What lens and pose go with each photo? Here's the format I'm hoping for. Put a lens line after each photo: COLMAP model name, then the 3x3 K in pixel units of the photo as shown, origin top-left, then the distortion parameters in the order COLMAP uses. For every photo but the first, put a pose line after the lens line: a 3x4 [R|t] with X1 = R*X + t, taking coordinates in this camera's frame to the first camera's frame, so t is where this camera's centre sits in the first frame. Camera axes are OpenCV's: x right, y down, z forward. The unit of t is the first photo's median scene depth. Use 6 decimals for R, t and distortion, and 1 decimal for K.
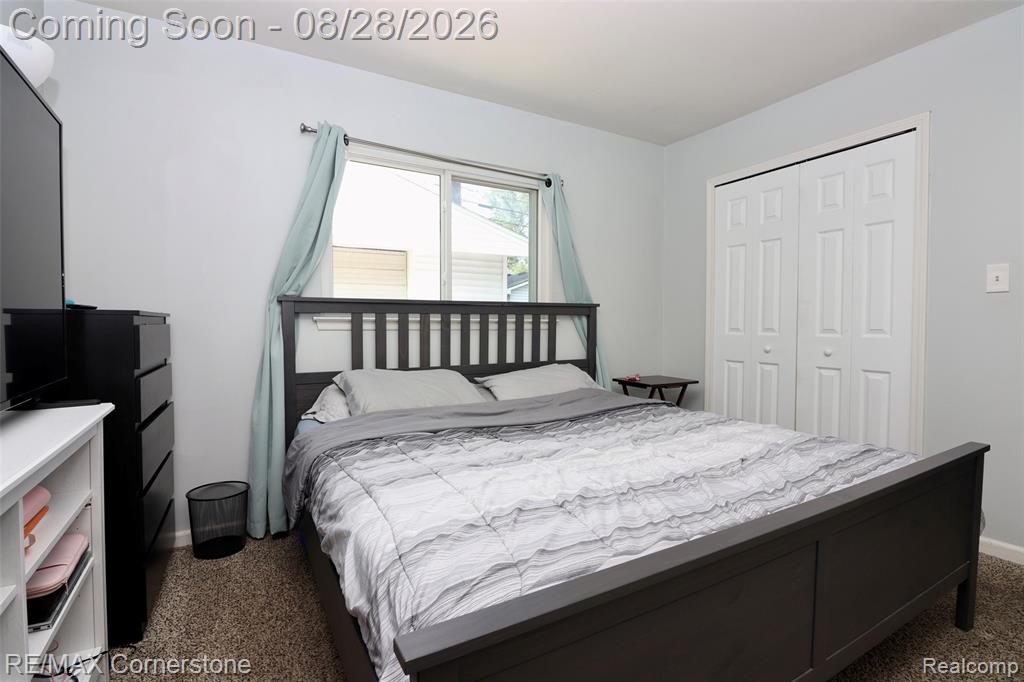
lens RADIAL K [[479.1, 0, 513.1], [0, 479.1, 338.0], [0, 0, 1]] dist [0.000747, -0.015629]
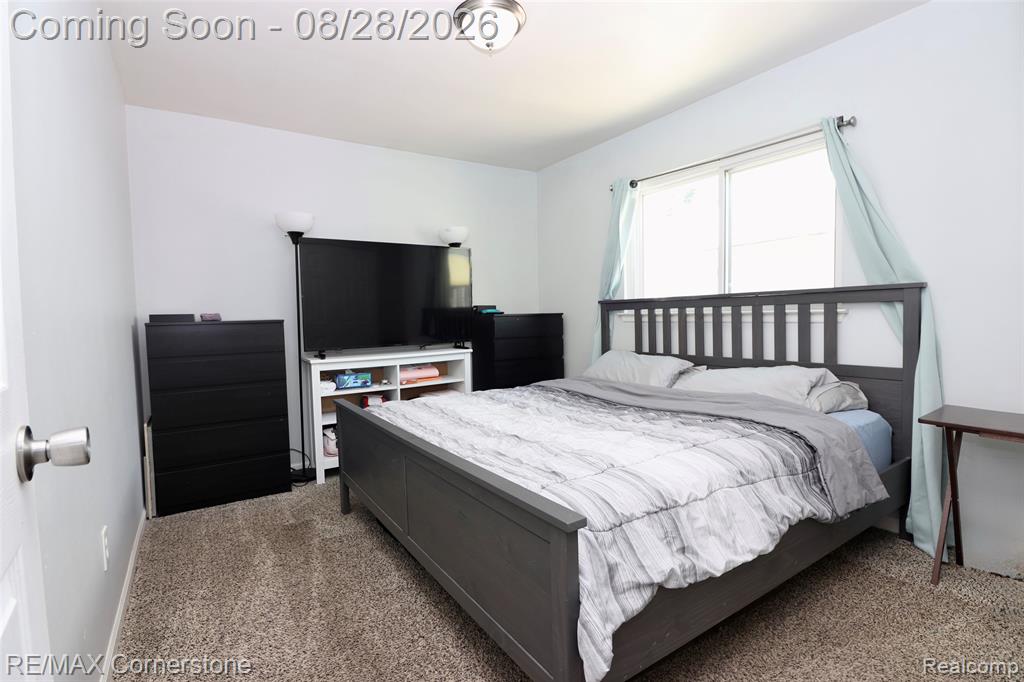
lens RADIAL K [[479.1, 0, 513.1], [0, 479.1, 338.0], [0, 0, 1]] dist [0.000747, -0.015629]
pose [[0.106873, 0.039008, -0.993507, 0.848323], [-0.017945, 0.999143, 0.037299, -0.013436], [0.994111, 0.013842, 0.107482, 0.446460]]
